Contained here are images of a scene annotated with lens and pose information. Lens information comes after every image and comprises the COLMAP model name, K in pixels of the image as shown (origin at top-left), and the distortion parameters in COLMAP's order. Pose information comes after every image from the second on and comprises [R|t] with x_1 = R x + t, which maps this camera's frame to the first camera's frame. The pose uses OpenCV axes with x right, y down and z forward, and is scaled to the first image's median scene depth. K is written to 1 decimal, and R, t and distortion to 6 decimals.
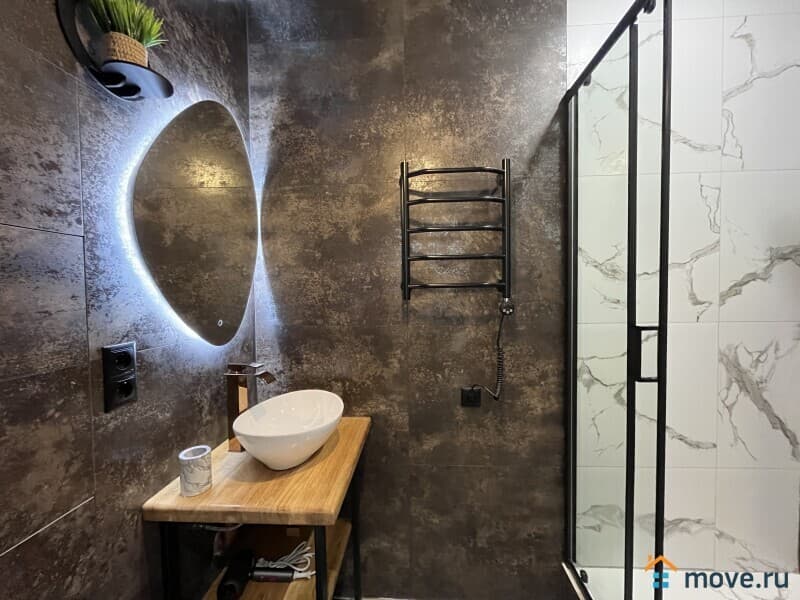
lens RADIAL K [[322.6, 0, 404.1], [0, 322.6, 301.1], [0, 0, 1]] dist [-0.003455, 0.000143]
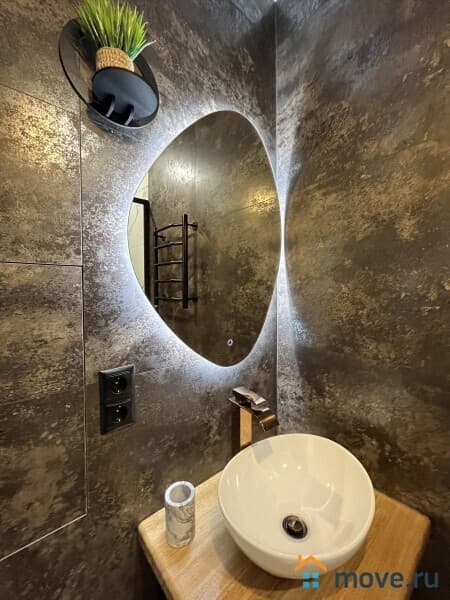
lens RADIAL K [[242.0, 0, 225.4], [0, 242.0, 297.9], [0, 0, 1]] dist [-0.003455, 0.000143]
pose [[0.692992, 0.025297, -0.720502, -0.055263], [-0.024315, 0.999636, 0.011710, -0.060987], [0.720535, 0.009404, 0.693354, 0.408380]]
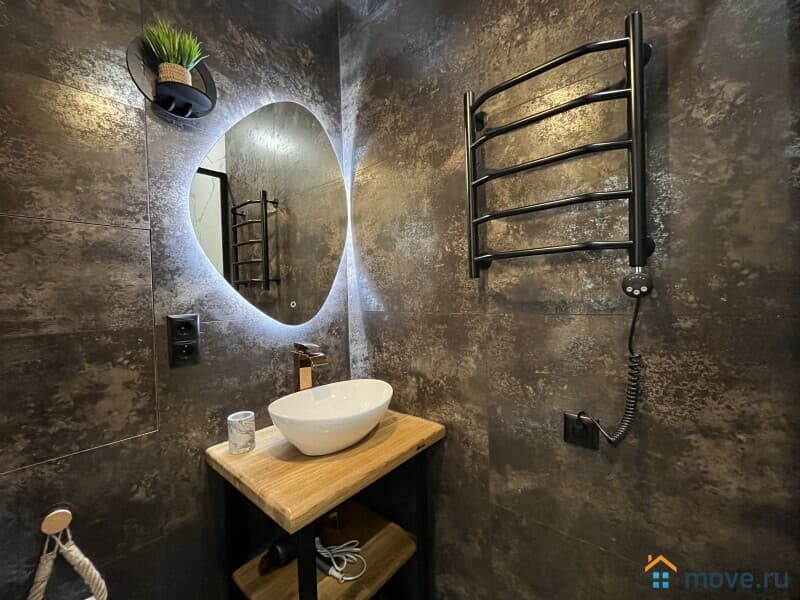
lens RADIAL K [[322.6, 0, 402.9], [0, 322.6, 301.1], [0, 0, 1]] dist [-0.003455, 0.000143]
pose [[0.793874, 0.000676, -0.608082, 0.319270], [0.001359, 0.999995, 0.002887, 0.045136], [0.608081, -0.003118, 0.793869, 0.301251]]
